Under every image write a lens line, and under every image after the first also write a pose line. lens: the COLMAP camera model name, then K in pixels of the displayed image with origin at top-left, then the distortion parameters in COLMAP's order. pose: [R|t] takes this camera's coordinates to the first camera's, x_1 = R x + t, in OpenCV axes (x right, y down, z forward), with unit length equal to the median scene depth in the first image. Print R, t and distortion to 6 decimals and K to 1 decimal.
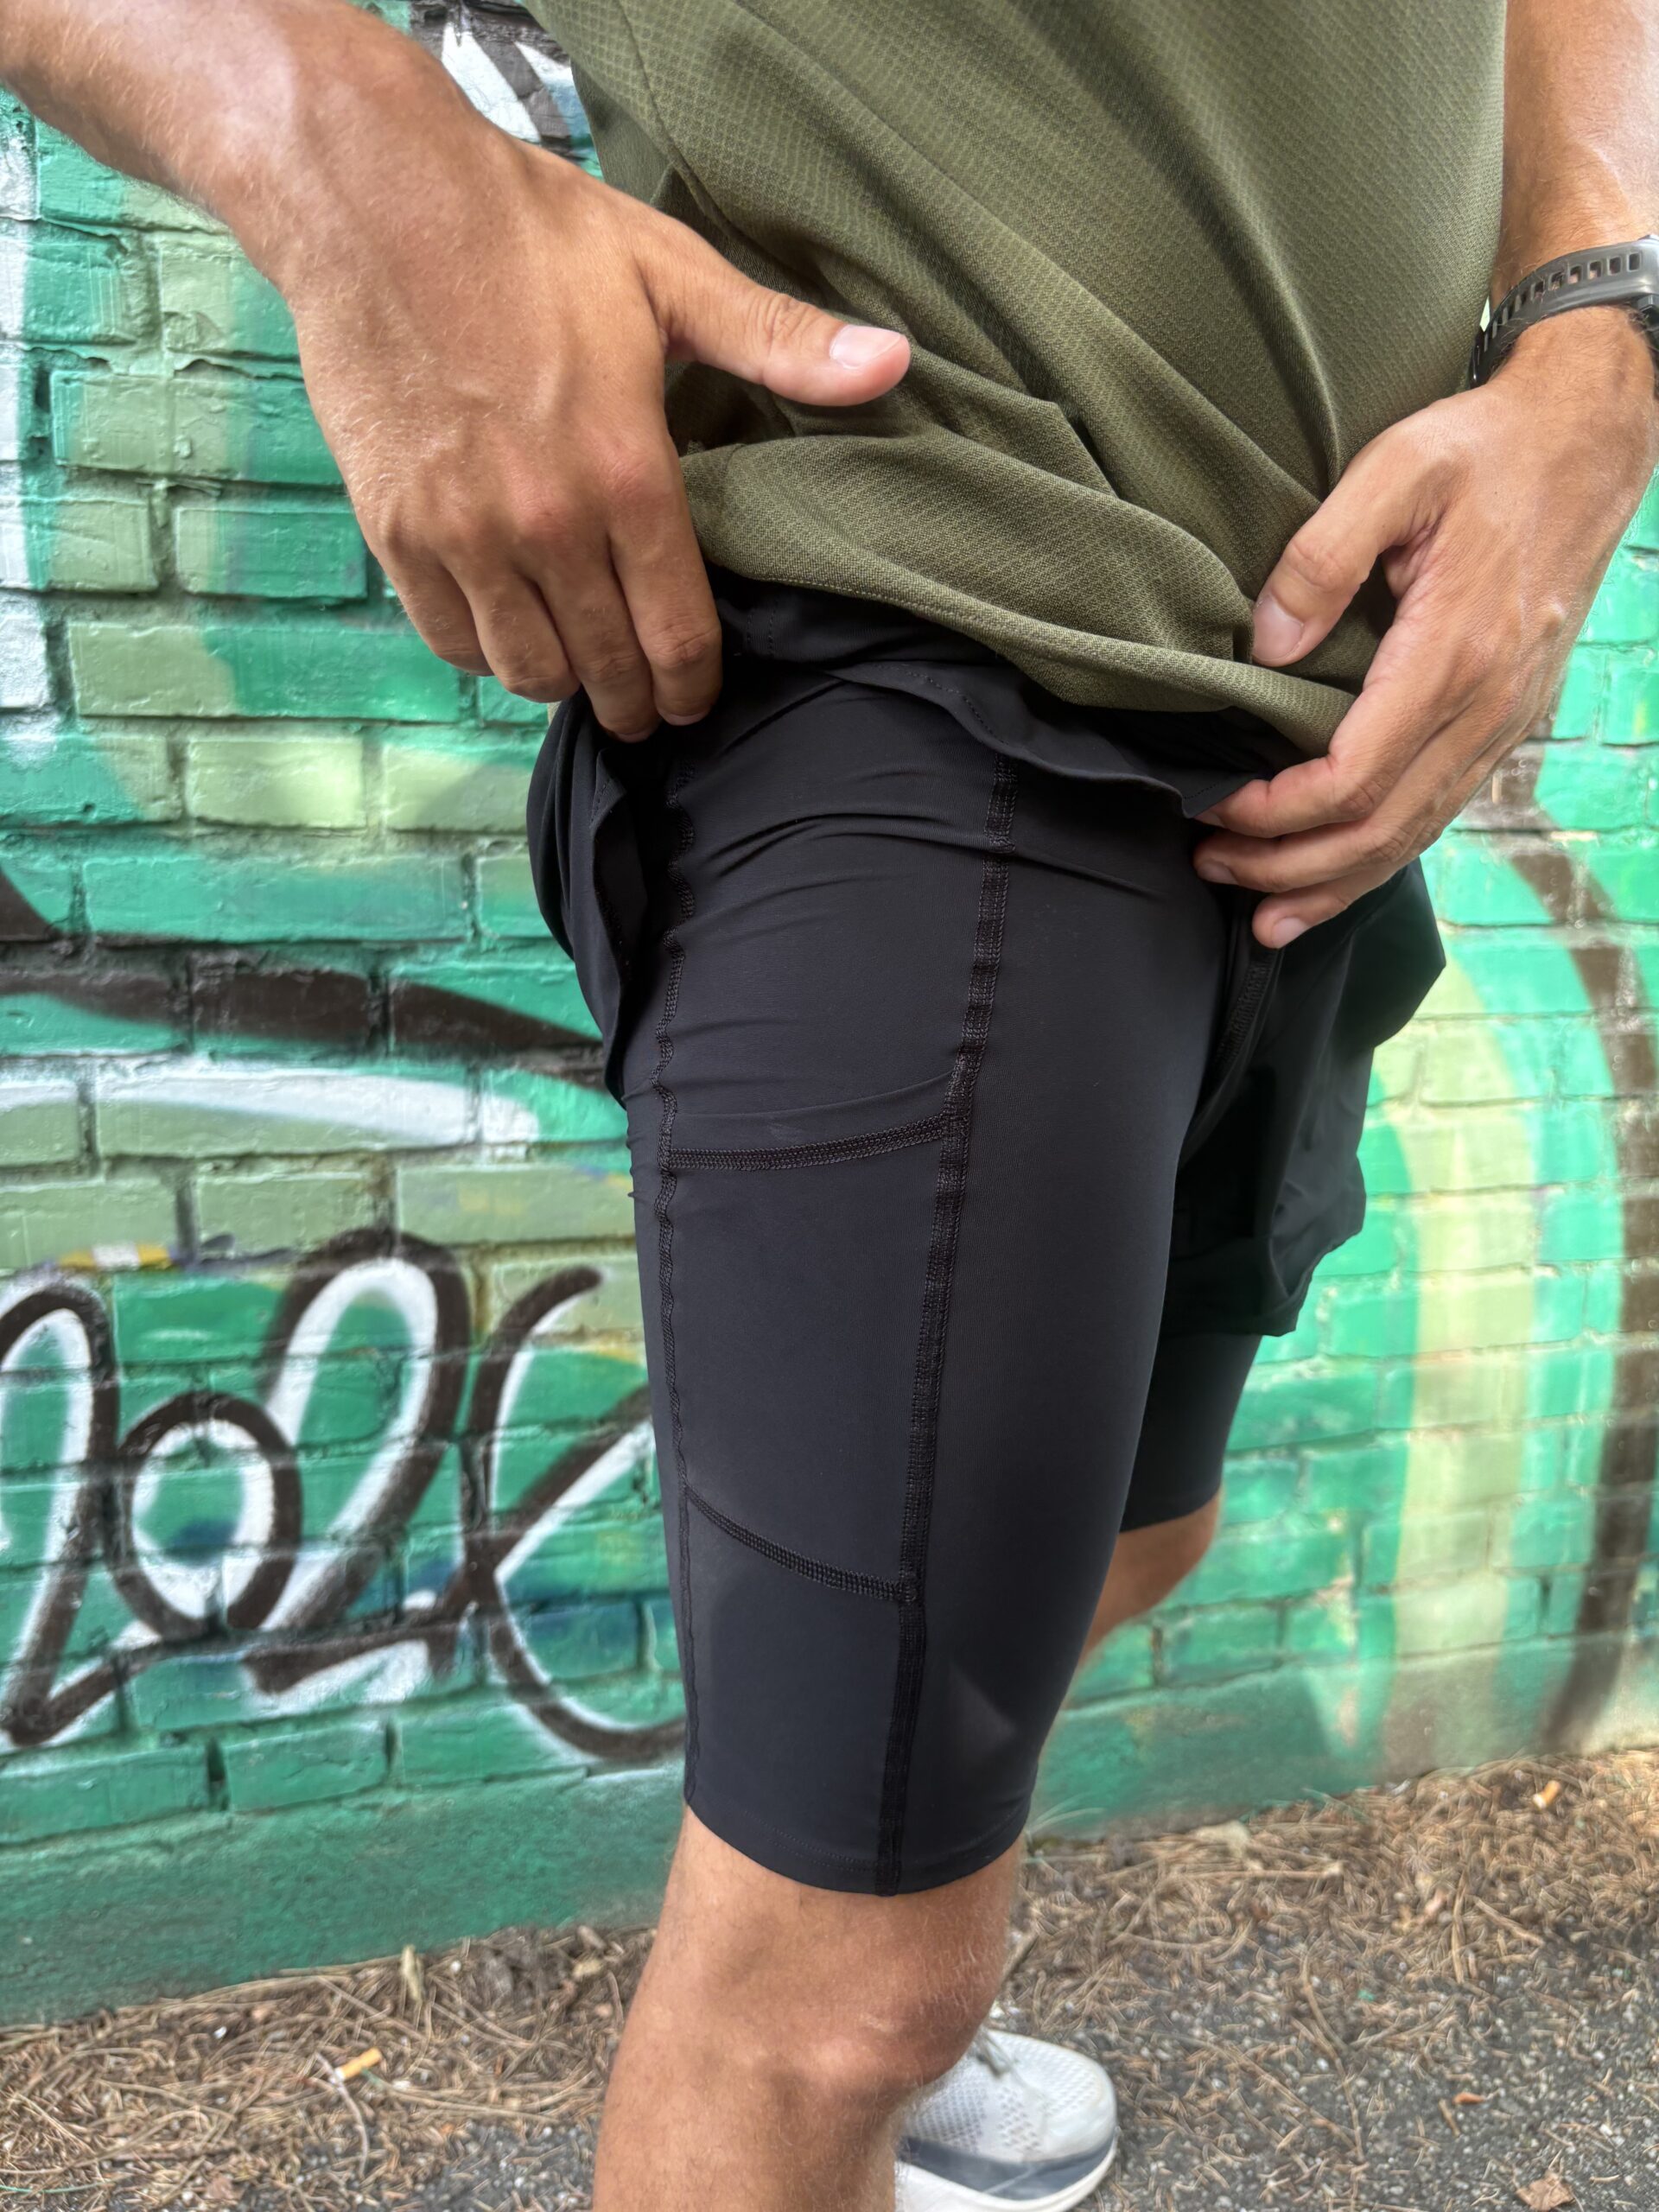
lens RADIAL K [[1721.1, 0, 837.1], [0, 1721.1, 1089.5], [0, 0, 1]] dist [0.029855, -0.042701]
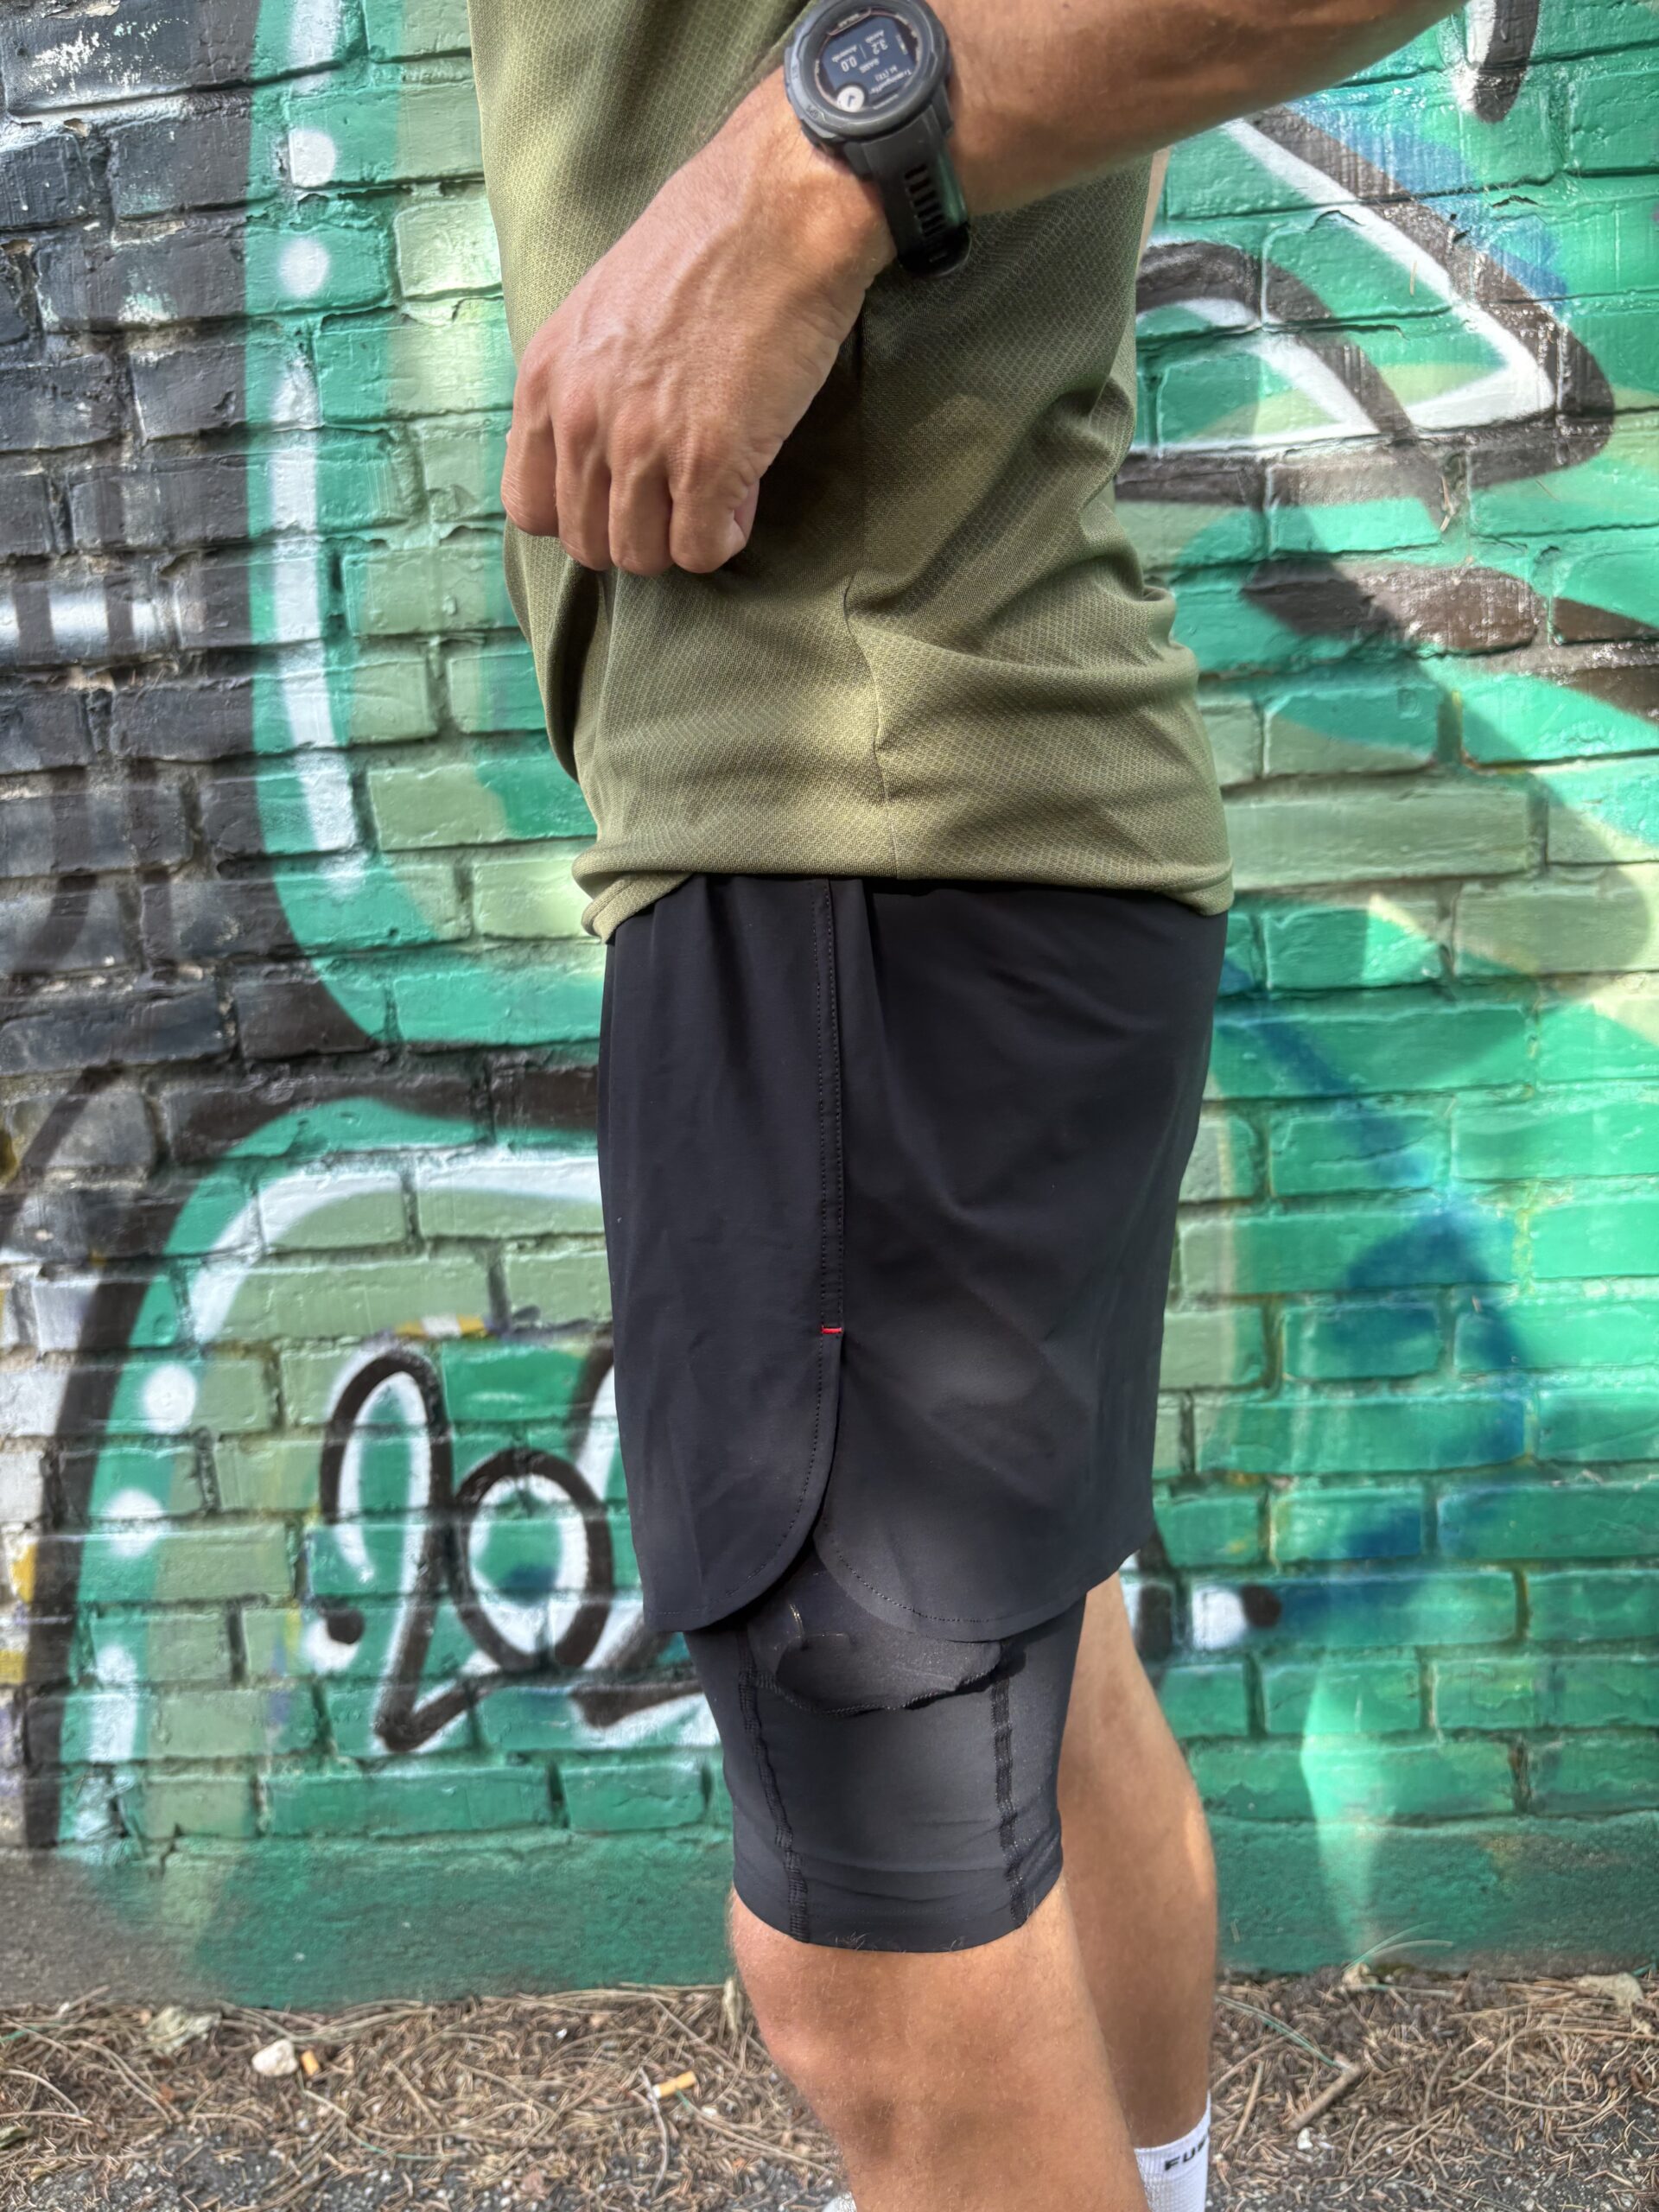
lens RADIAL K [[1721.1, 0, 833.0], [0, 1721.1, 1098.0], [0, 0, 1]] dist [0.029855, -0.042701]
pose [[0.938155, -0.024766, -0.345329, 0.197192], [0.024909, 0.999682, -0.004026, -0.037783], [0.345319, -0.004825, 0.938473, 0.035162]]
